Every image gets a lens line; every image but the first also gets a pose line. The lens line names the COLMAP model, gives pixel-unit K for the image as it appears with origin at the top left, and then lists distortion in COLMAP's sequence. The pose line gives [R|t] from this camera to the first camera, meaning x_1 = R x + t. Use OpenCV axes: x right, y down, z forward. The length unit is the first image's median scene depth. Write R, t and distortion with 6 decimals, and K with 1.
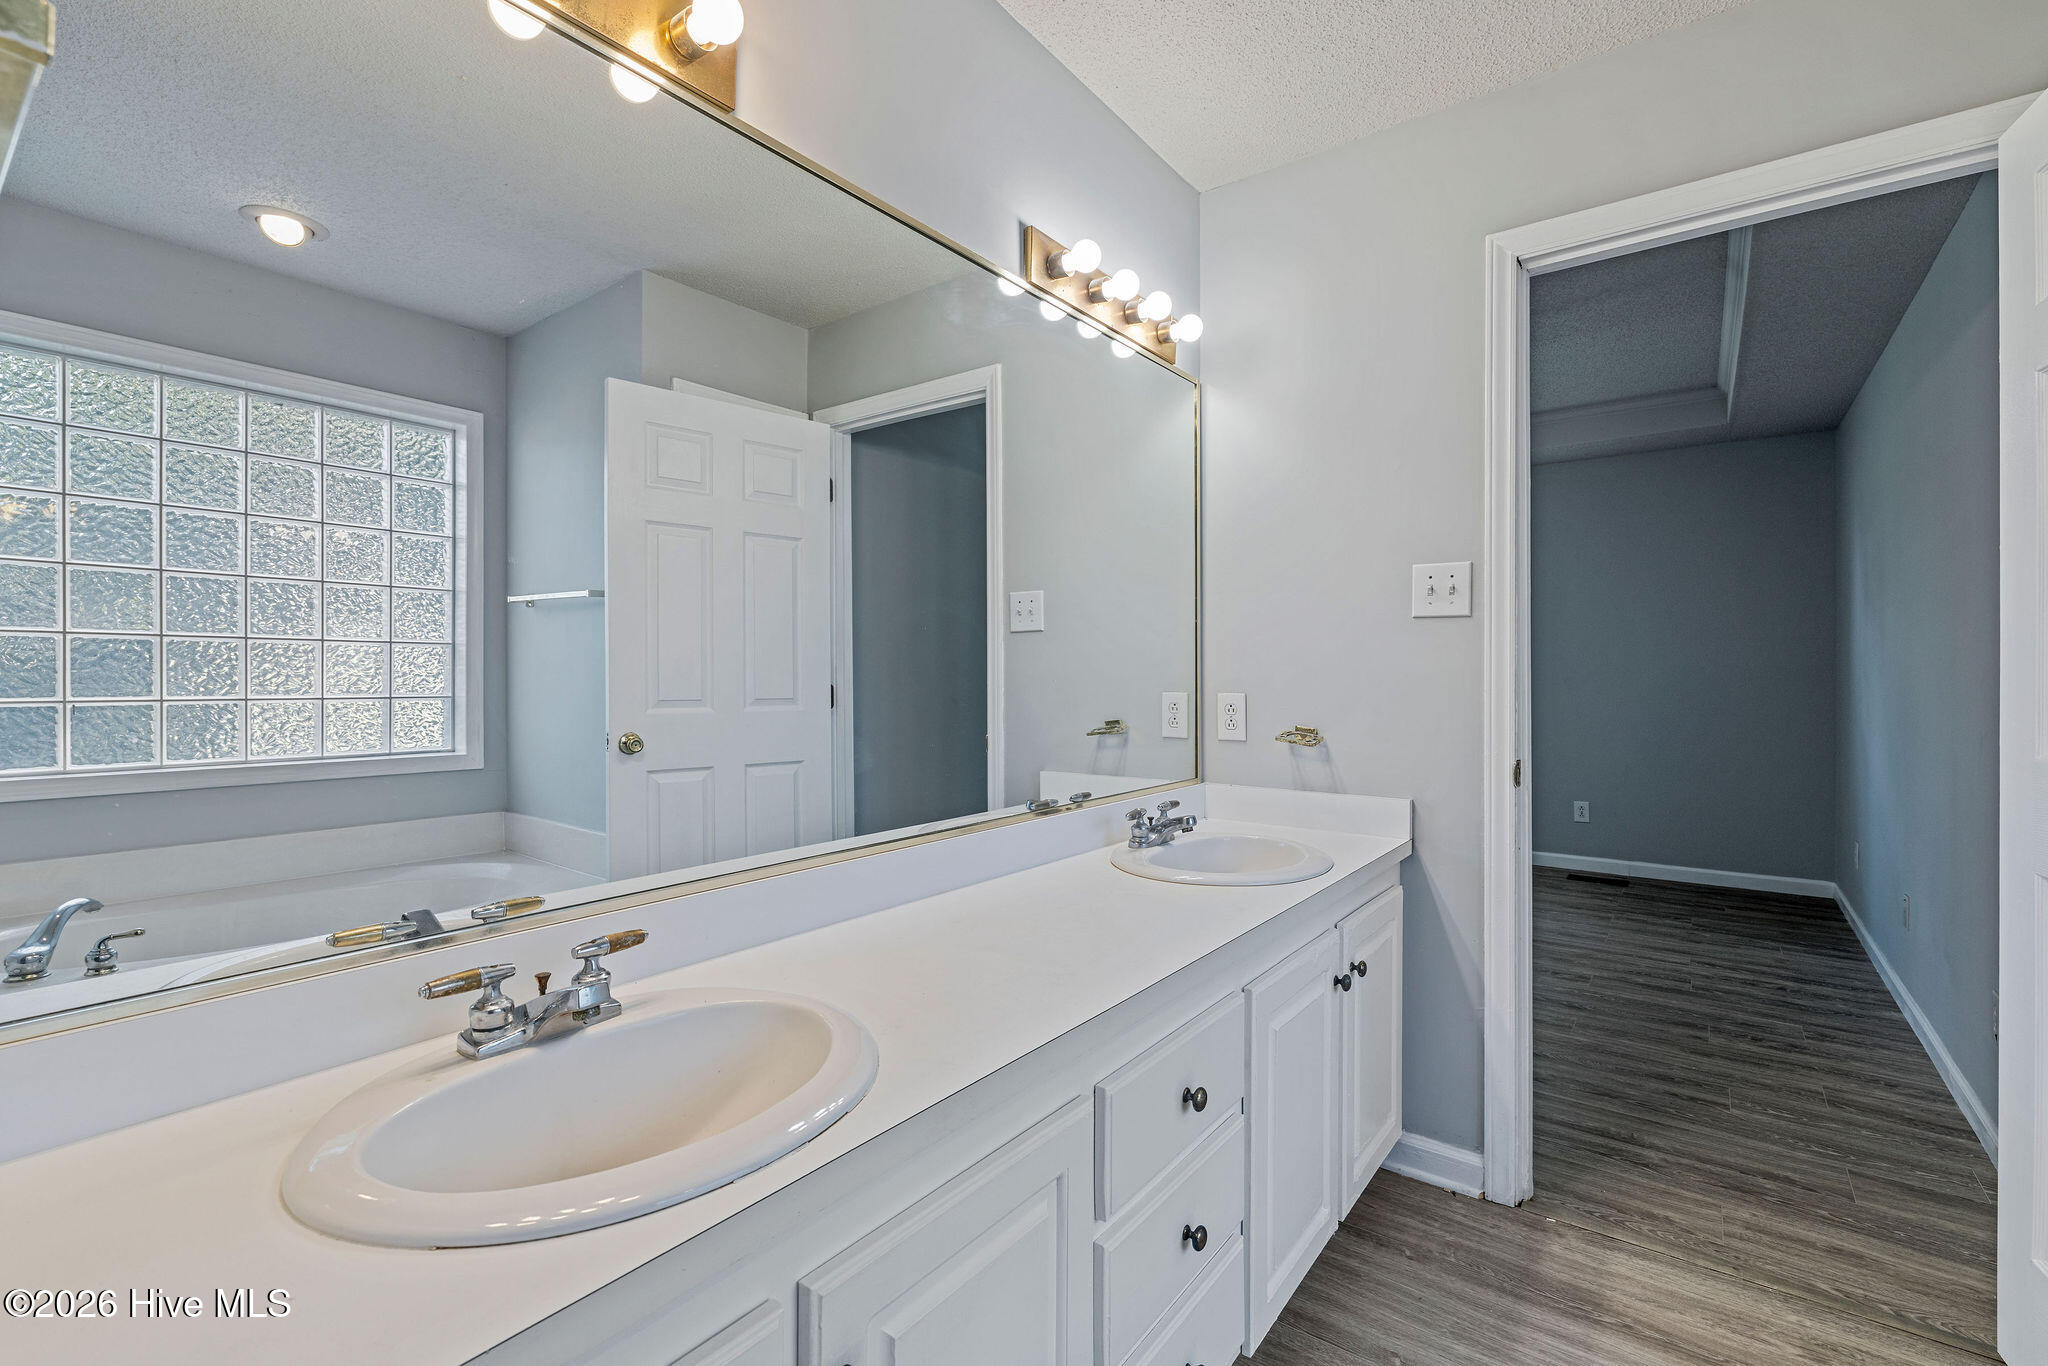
lens RADIAL K [[901.9, 0, 1026.5], [0, 901.9, 678.6], [0, 0, 1]] dist [-0.000809, 0.002149]
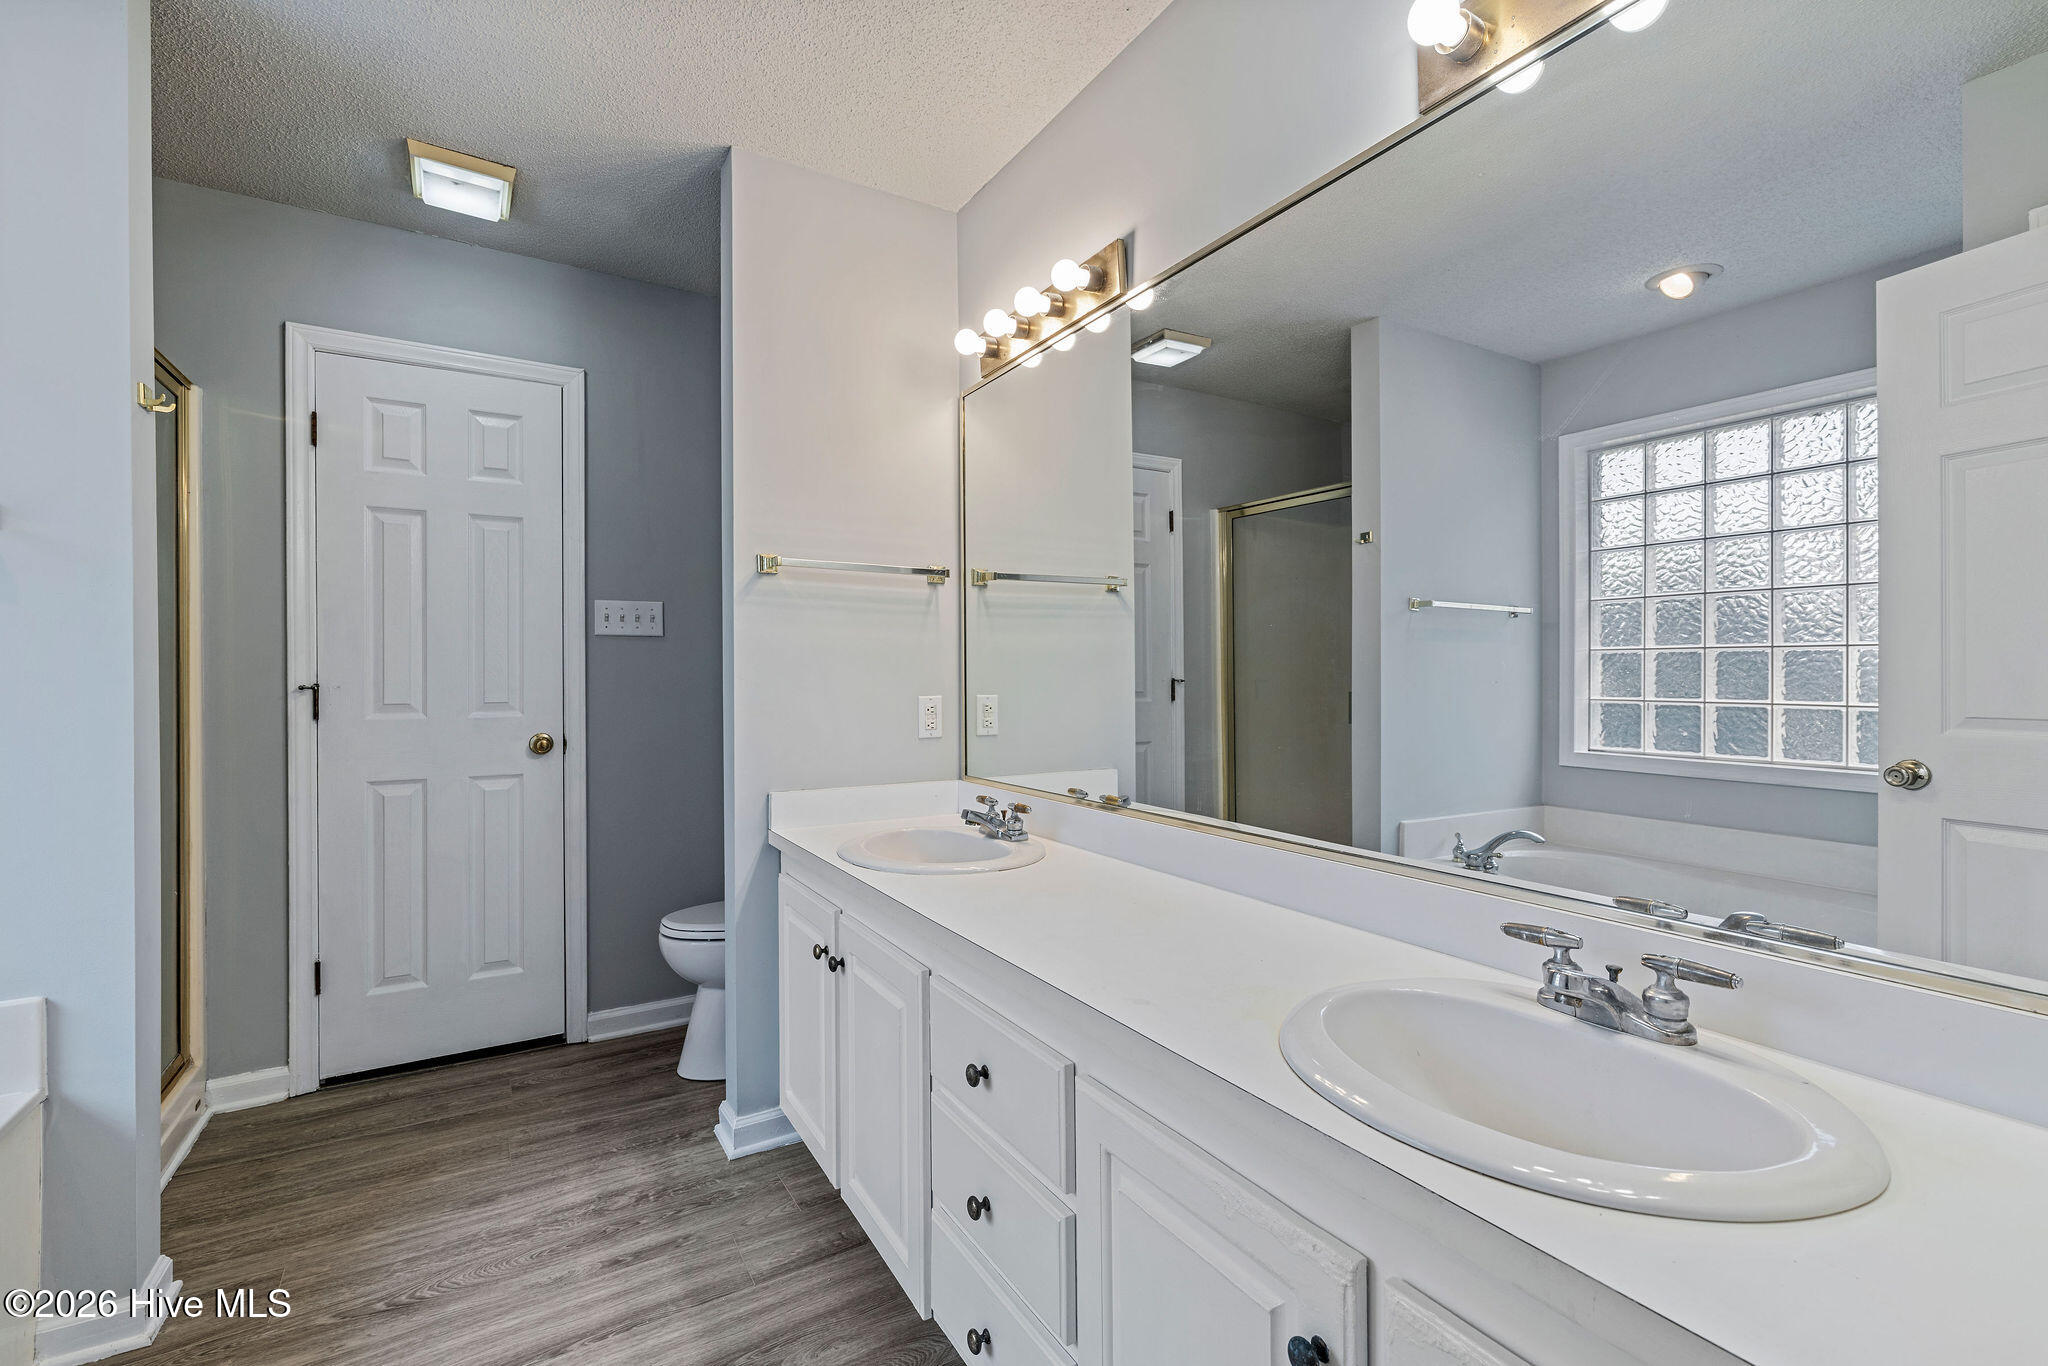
lens RADIAL K [[901.9, 0, 1030.7], [0, 901.9, 675.5], [0, 0, 1]] dist [-0.000809, 0.002149]
pose [[-0.363611, -0.008330, -0.931513, 0.497137], [-0.005658, 0.999961, -0.006734, 0.001787], [0.931534, 0.002822, -0.363644, 0.632195]]
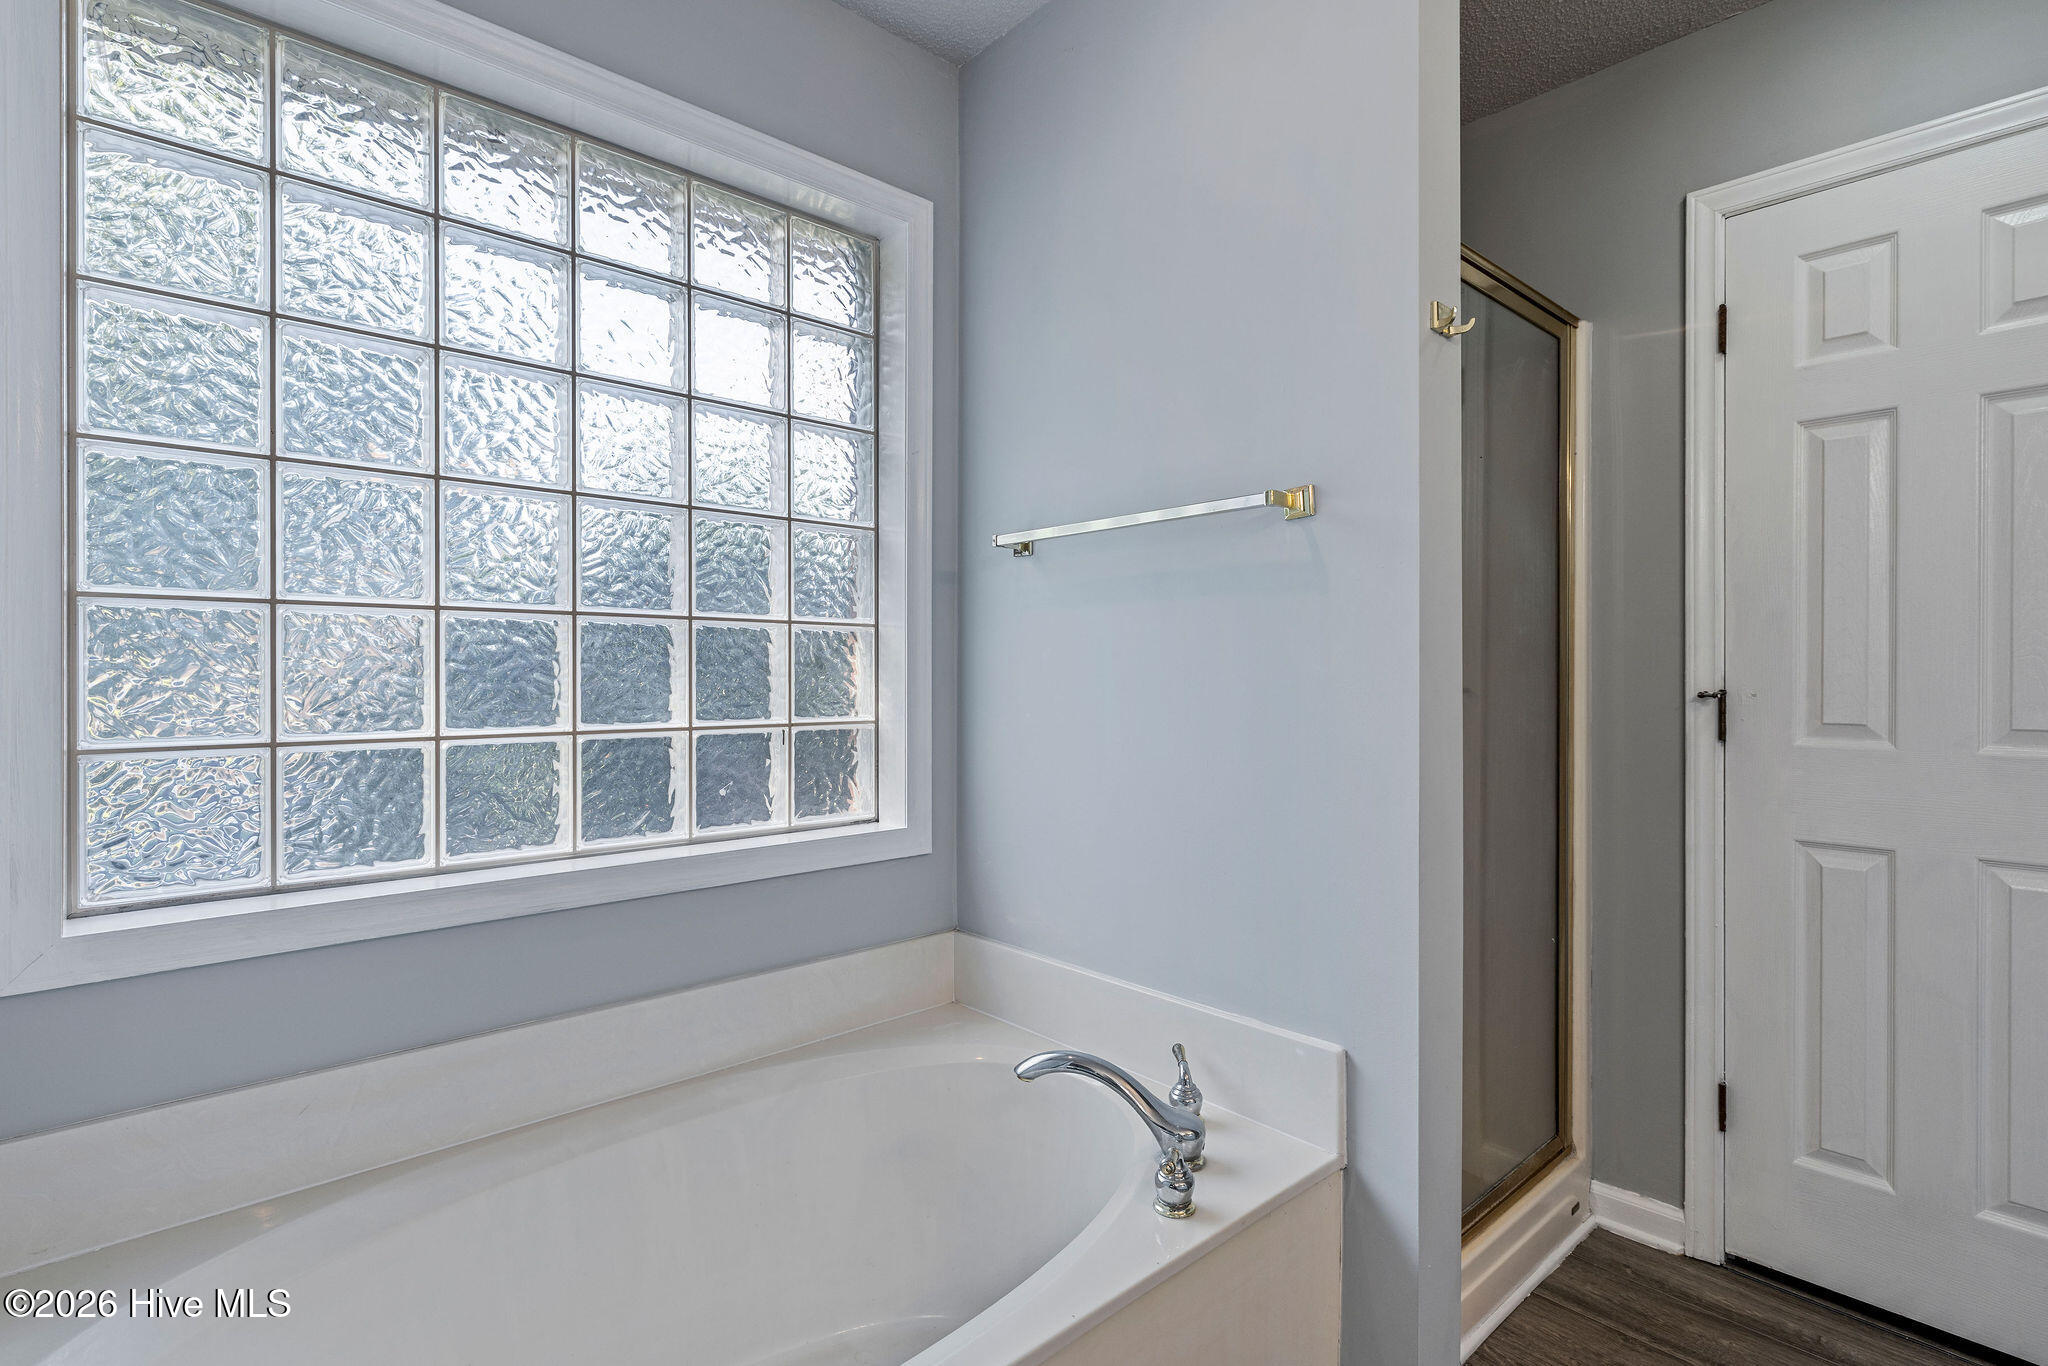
lens RADIAL K [[979.5, 0, 1014.4], [0, 979.5, 676.2], [0, 0, 1]] dist [-0.003307, -0.000113]
pose [[-0.984373, -0.022103, 0.174702, 0.424154], [-0.022638, 0.999743, -0.001070, 0.004725], [-0.174633, -0.005008, -0.984621, 0.552831]]
